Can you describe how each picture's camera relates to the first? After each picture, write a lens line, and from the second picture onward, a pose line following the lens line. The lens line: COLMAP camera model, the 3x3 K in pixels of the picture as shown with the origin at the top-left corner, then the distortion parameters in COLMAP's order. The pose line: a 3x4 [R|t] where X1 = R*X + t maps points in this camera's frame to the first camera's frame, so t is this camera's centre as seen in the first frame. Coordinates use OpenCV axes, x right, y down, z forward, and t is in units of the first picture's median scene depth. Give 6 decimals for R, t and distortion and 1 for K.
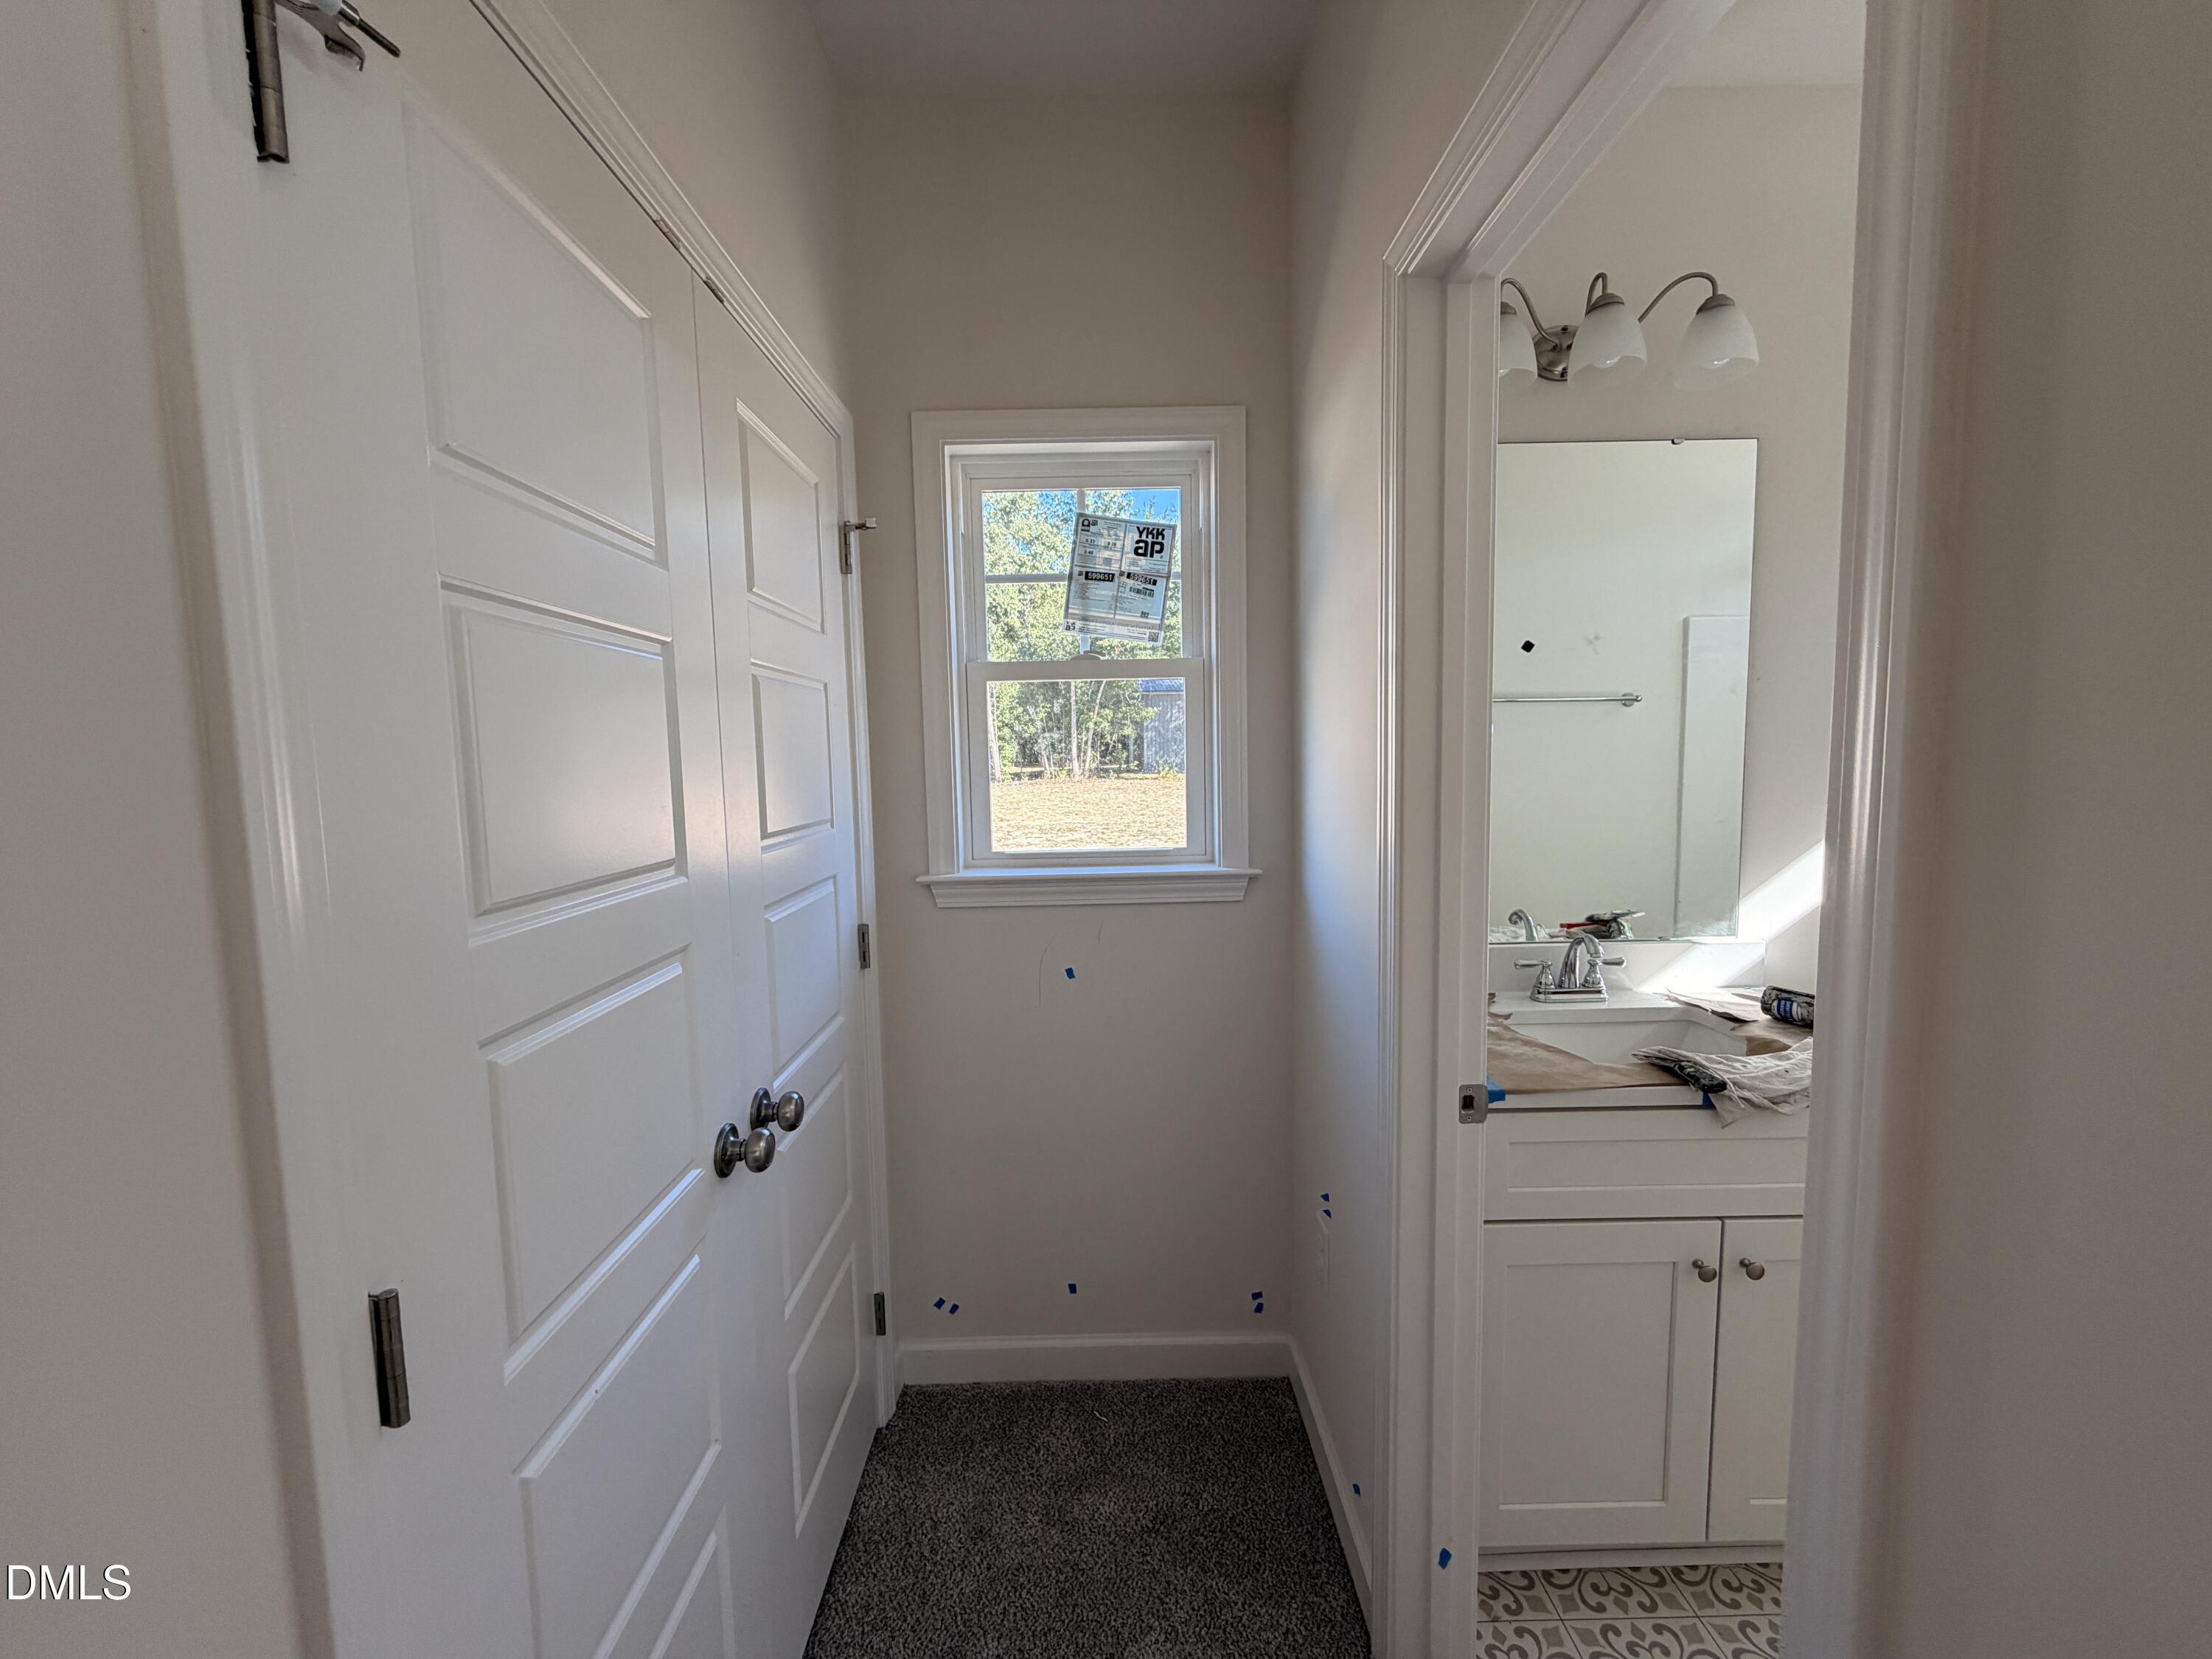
lens RADIAL K [[882.9, 0, 1097.7], [0, 882.9, 828.5], [0, 0, 1]] dist [0.000112, 0.000218]
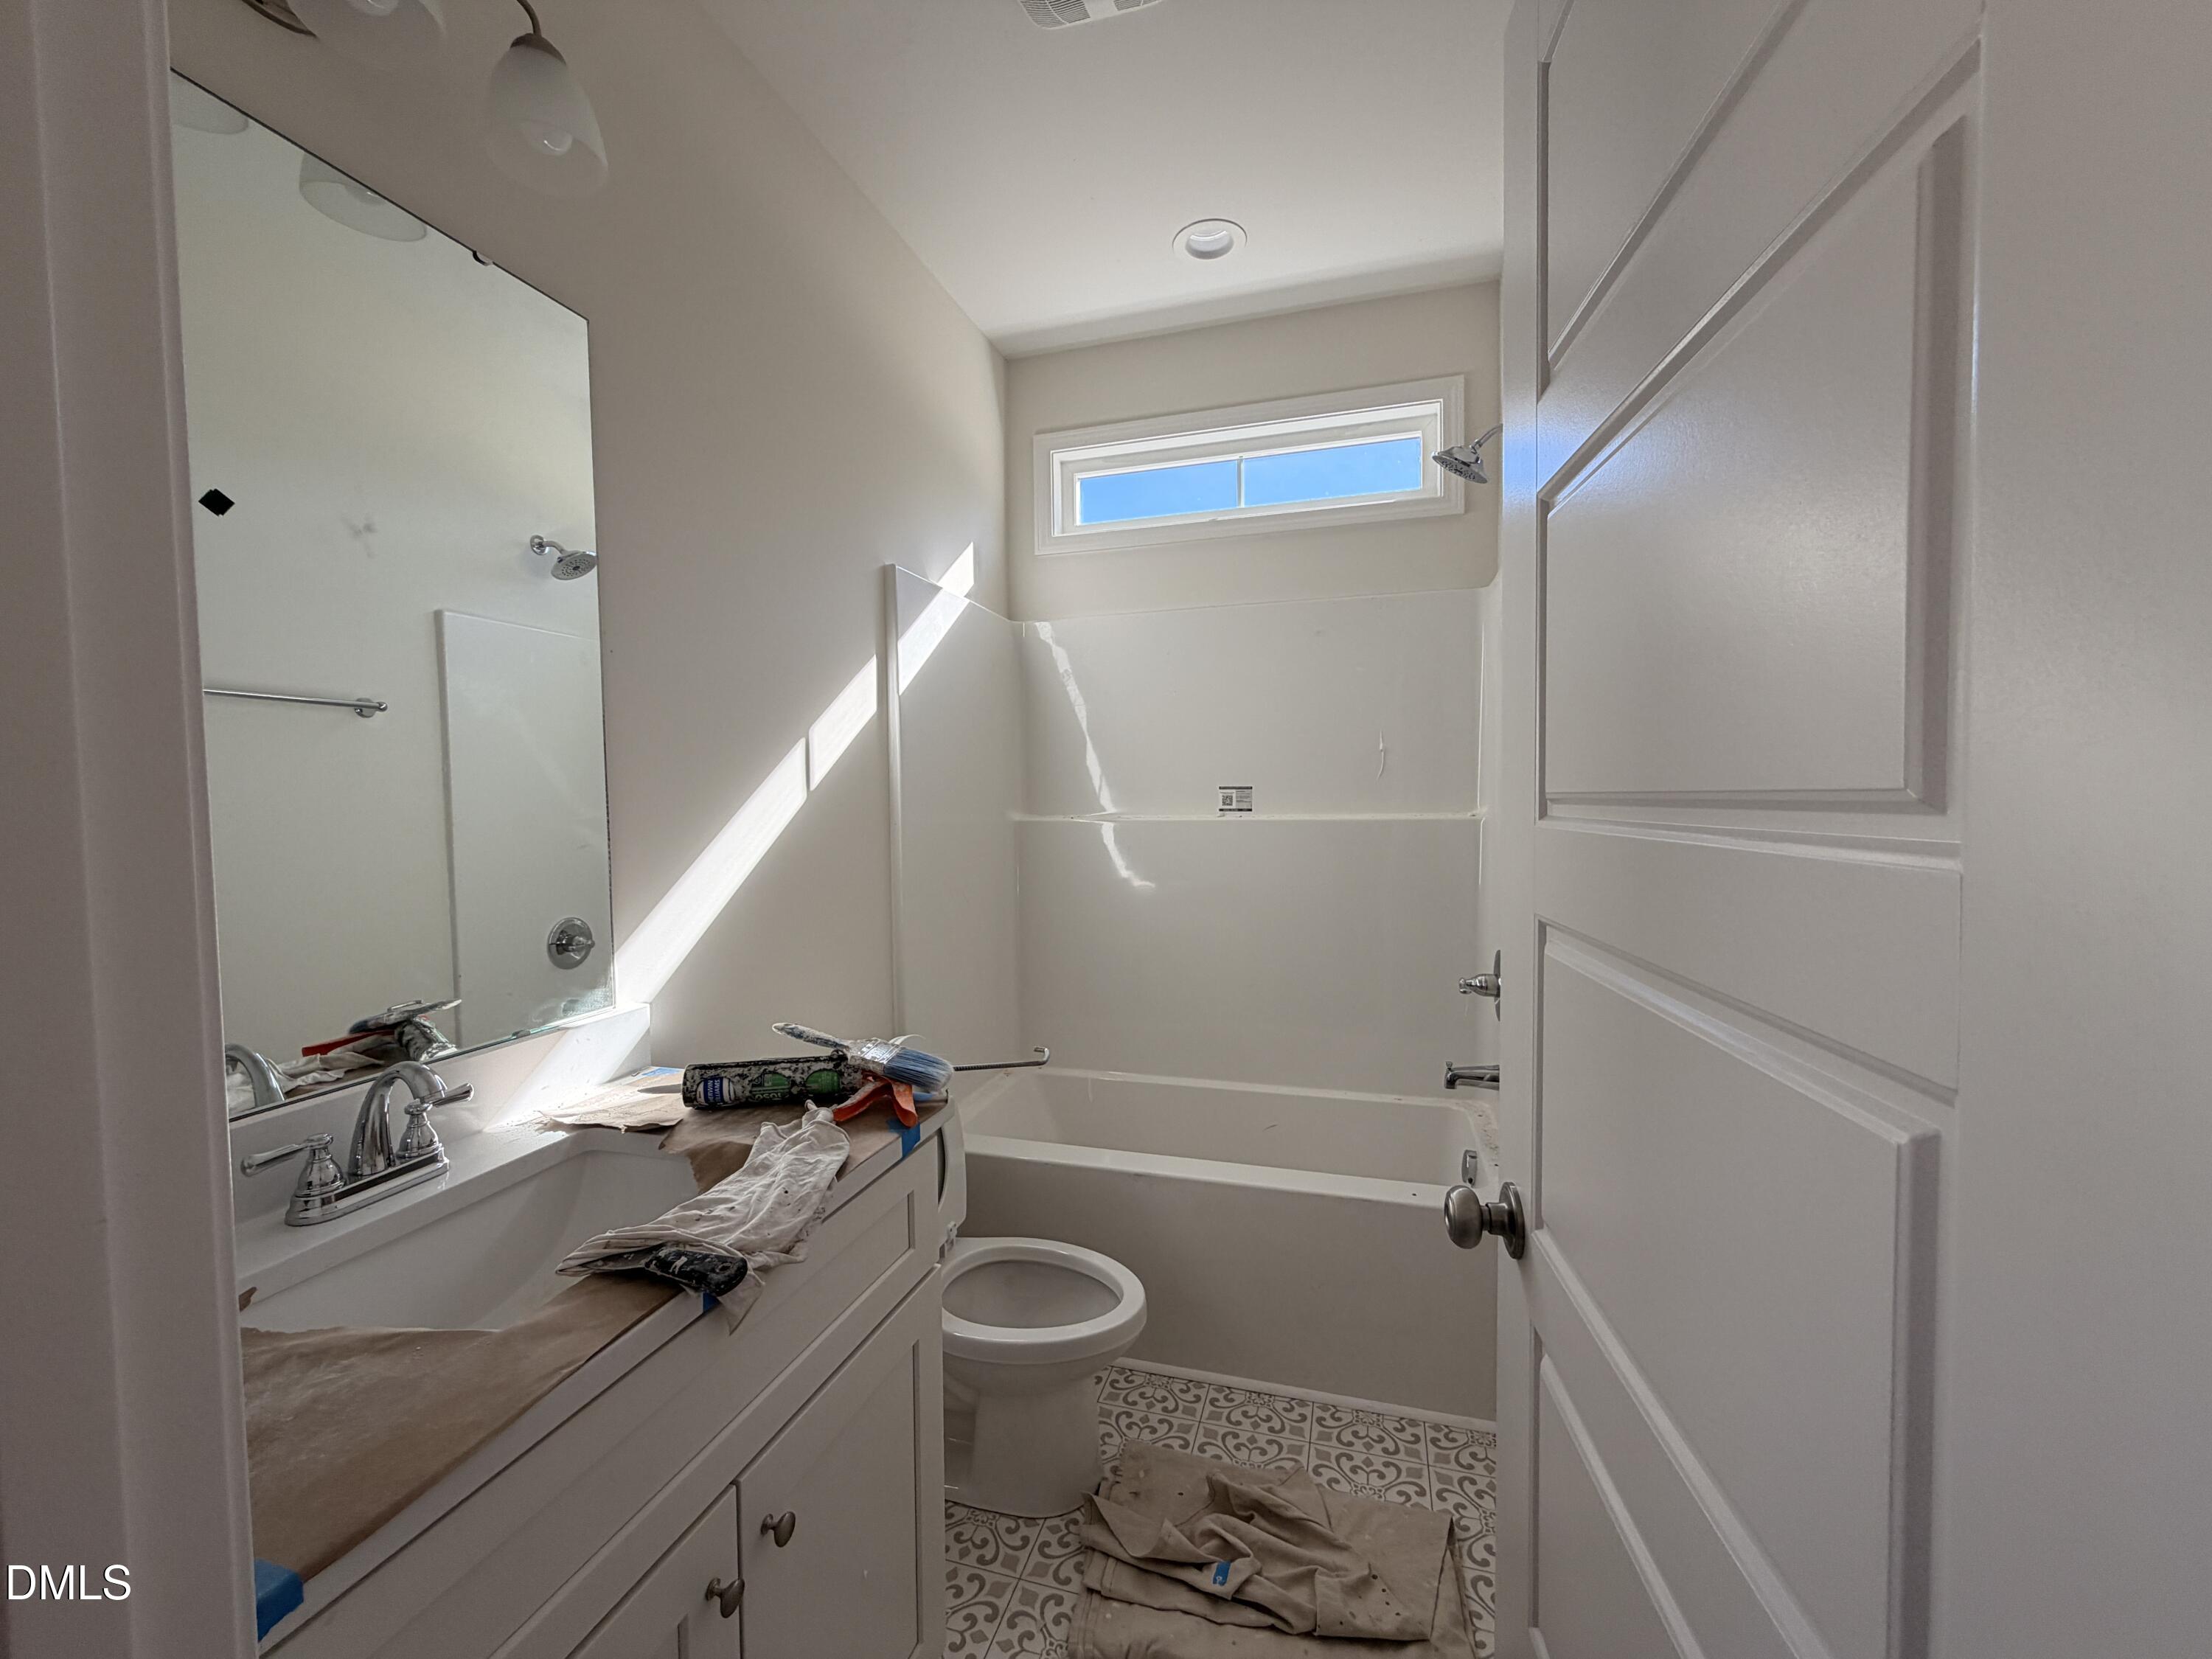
lens RADIAL K [[882.9, 0, 1091.3], [0, 882.9, 828.6], [0, 0, 1]] dist [0.000112, 0.000218]
pose [[0.299692, -0.019656, 0.953833, 0.182172], [0.094398, 0.995493, -0.009145, 0.025254], [-0.949354, 0.092780, 0.300197, 0.458852]]
